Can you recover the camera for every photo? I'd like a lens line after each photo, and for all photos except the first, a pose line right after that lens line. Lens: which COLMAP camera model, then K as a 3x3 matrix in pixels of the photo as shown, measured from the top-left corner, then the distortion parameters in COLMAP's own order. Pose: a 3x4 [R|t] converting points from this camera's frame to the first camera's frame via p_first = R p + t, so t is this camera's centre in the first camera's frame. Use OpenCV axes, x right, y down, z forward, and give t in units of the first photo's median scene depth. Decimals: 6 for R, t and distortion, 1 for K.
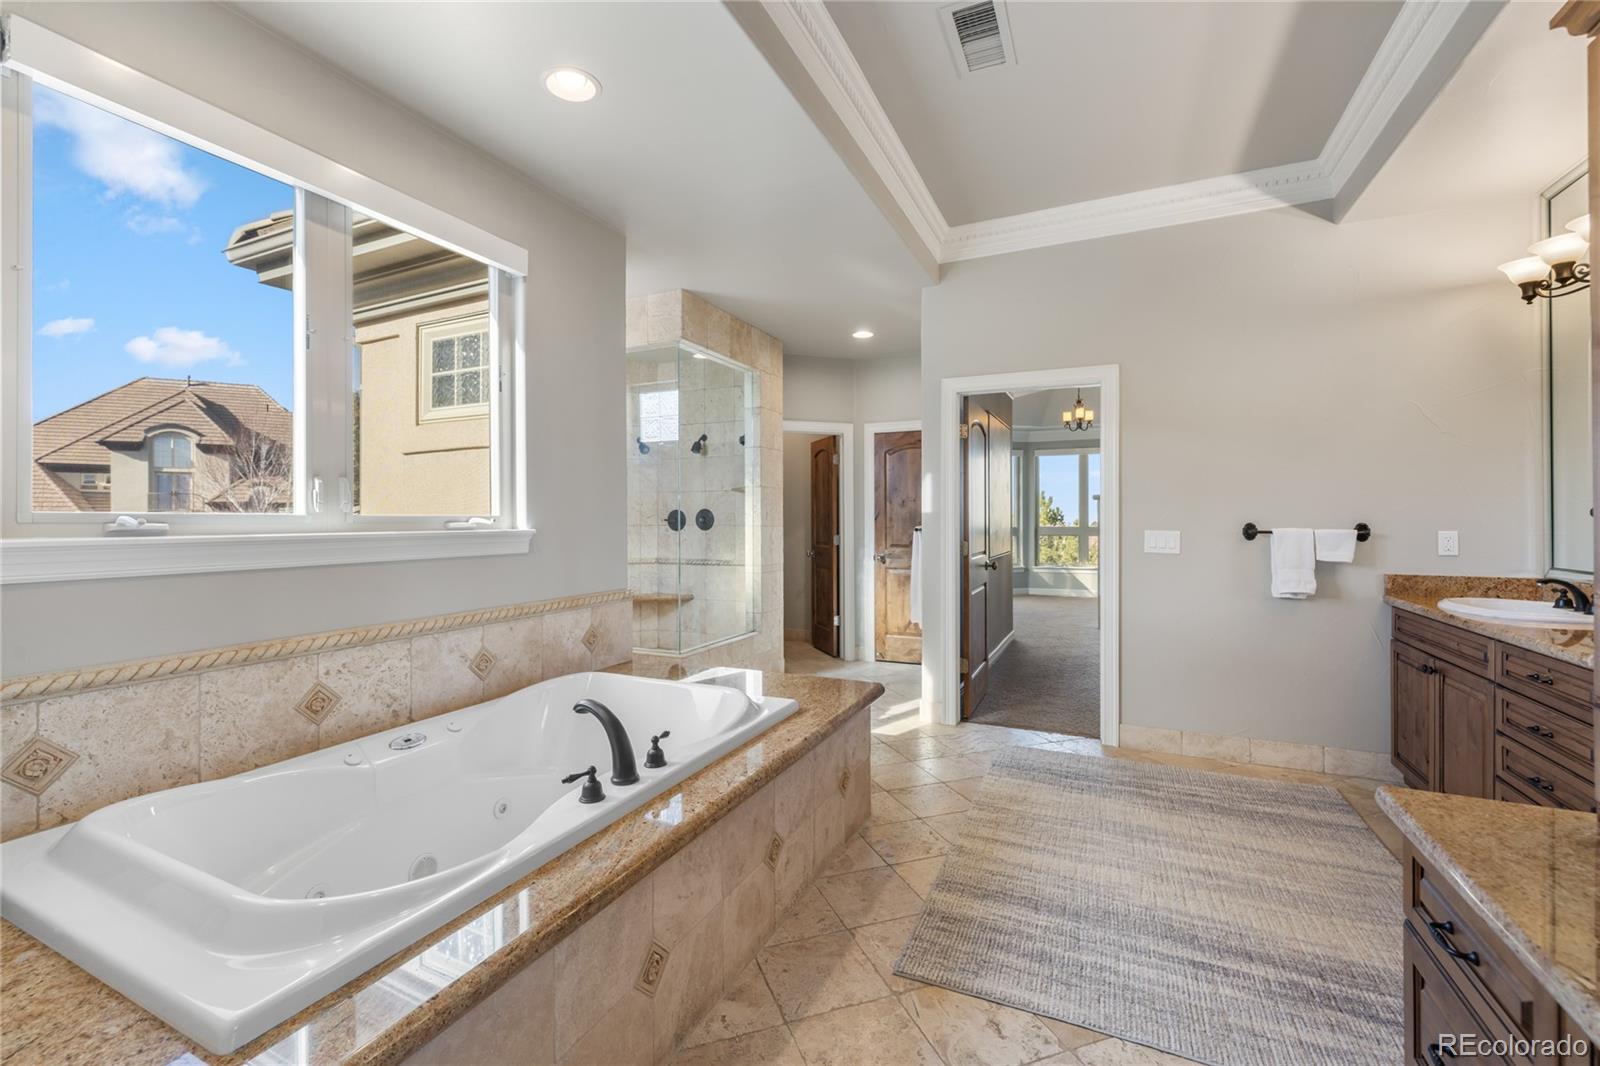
lens RADIAL K [[674.0, 0, 793.3], [0, 674.0, 523.4], [0, 0, 1]] dist [-0.002970, -0.000806]
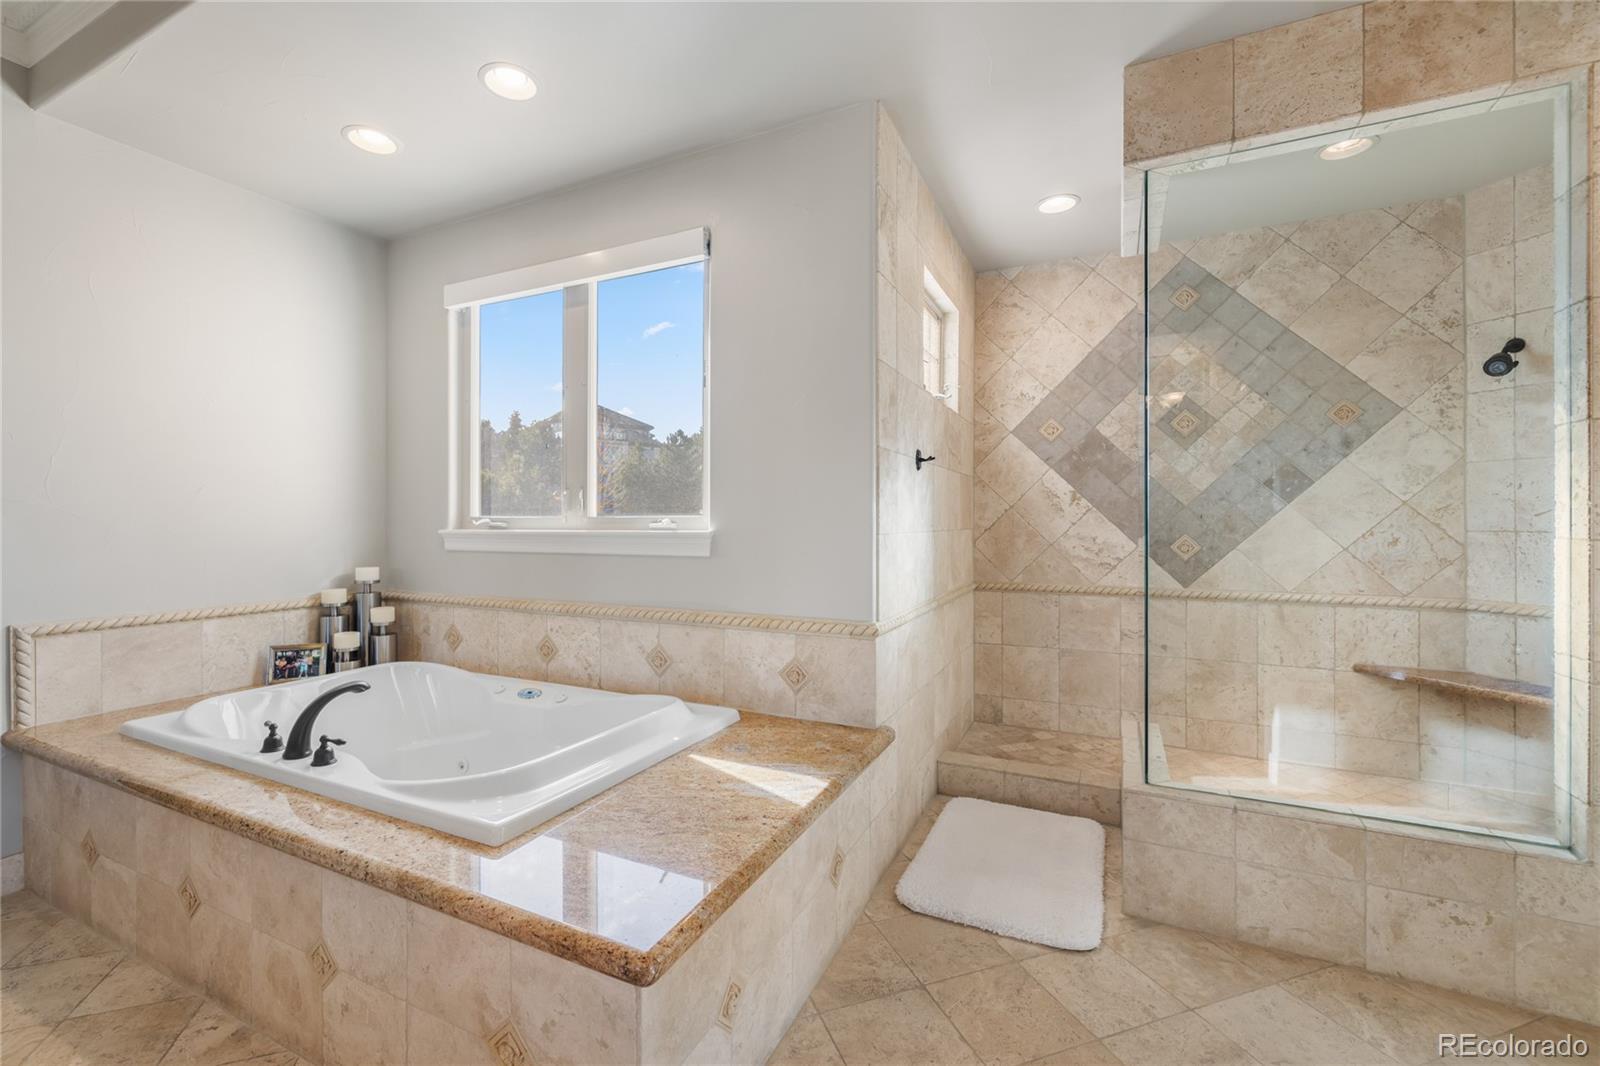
lens RADIAL K [[674.0, 0, 792.6], [0, 674.0, 526.7], [0, 0, 1]] dist [-0.002970, -0.000806]
pose [[-0.010345, 0.010514, -0.999891, 0.642984], [-0.004646, 0.999933, 0.010562, -0.008929], [0.999936, 0.004754, -0.010296, 1.386051]]
